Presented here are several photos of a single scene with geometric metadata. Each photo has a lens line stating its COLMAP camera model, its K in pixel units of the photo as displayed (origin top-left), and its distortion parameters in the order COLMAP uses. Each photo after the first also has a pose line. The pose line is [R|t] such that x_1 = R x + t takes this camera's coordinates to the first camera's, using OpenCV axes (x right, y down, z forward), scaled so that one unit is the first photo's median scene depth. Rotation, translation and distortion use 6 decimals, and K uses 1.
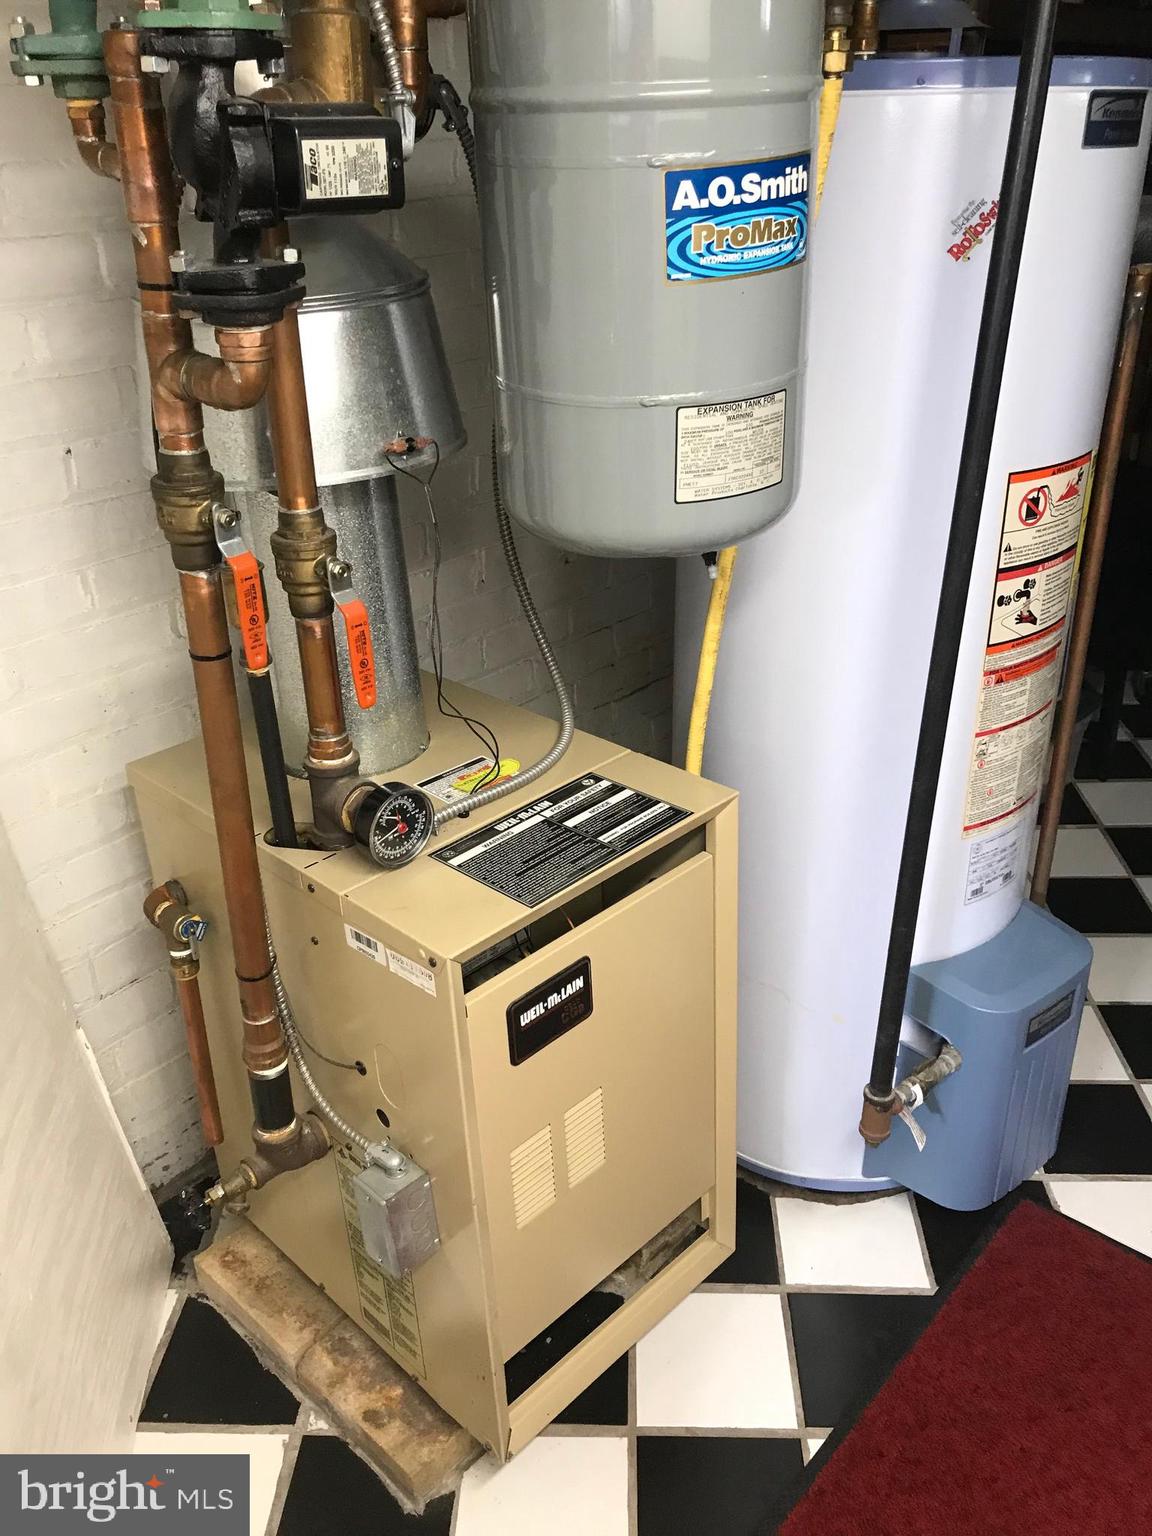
lens RADIAL K [[1281.6, 0, 576.0], [0, 1281.6, 768.0], [0, 0, 1]] dist [0.001262, 0.049026]
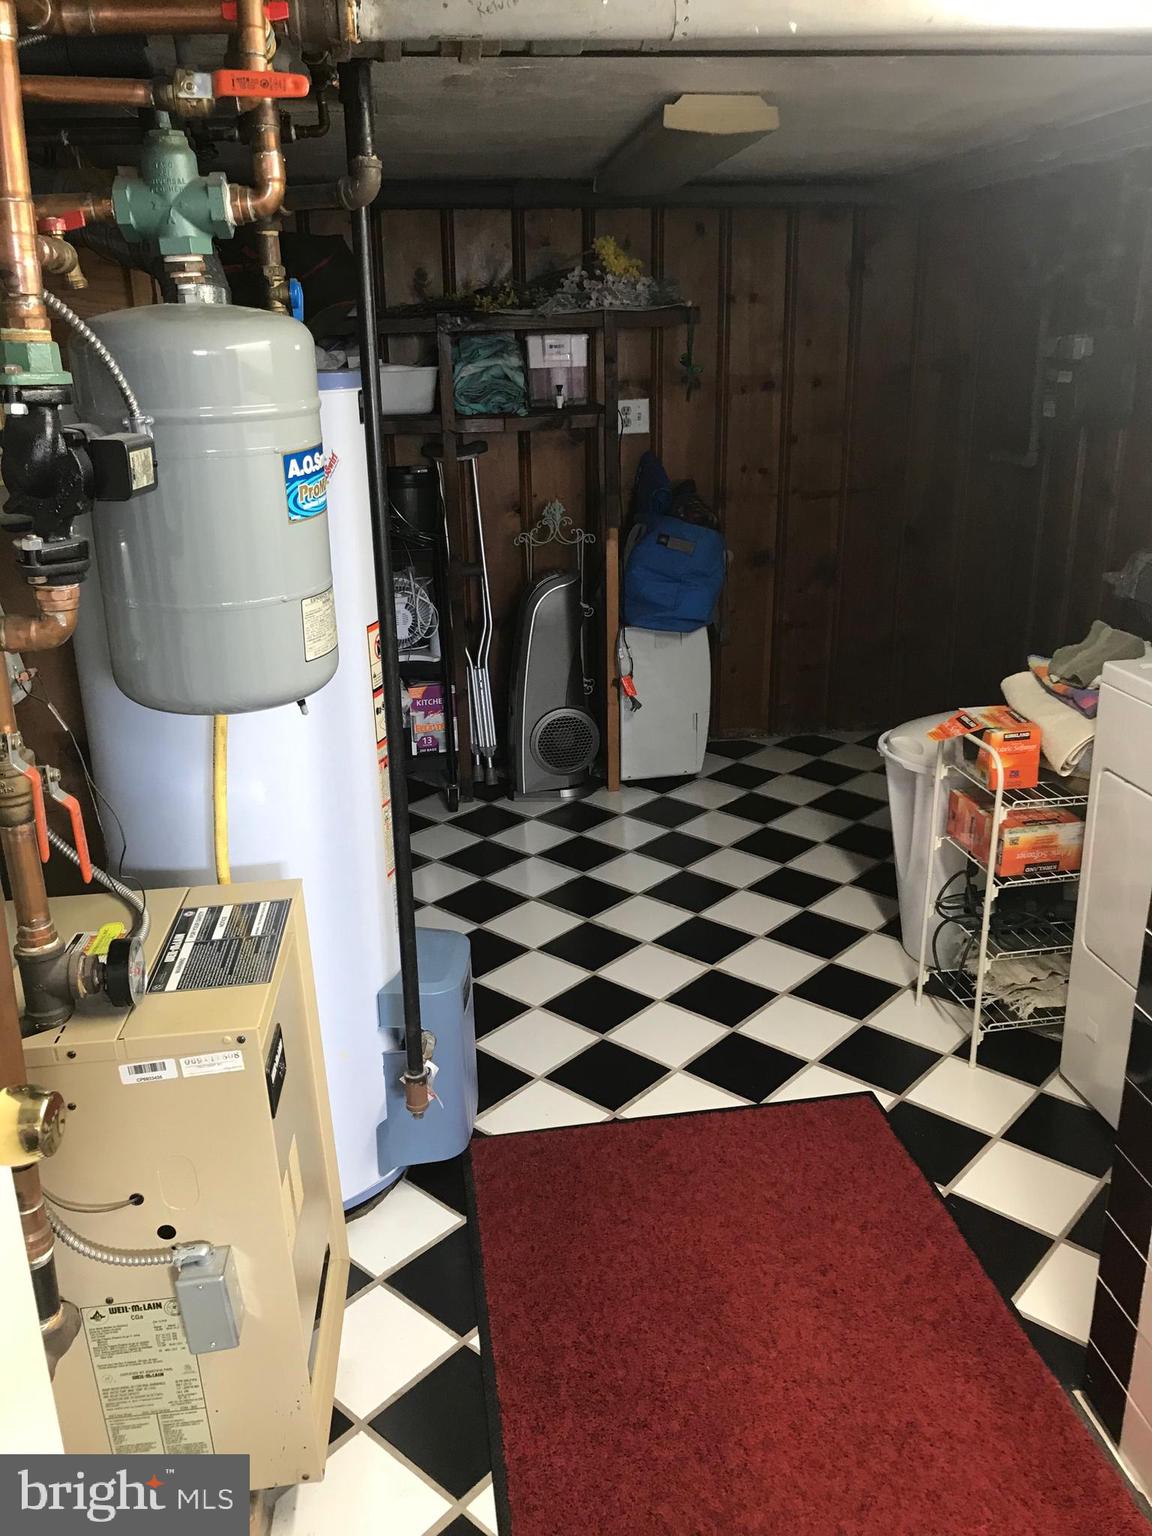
lens RADIAL K [[1281.6, 0, 576.0], [0, 1281.6, 768.0], [0, 0, 1]] dist [0.001262, 0.049026]
pose [[0.642150, -0.242874, 0.727087, -0.700066], [0.358476, 0.933527, -0.004767, 0.021868], [-0.677597, 0.263704, 0.686529, -0.164905]]
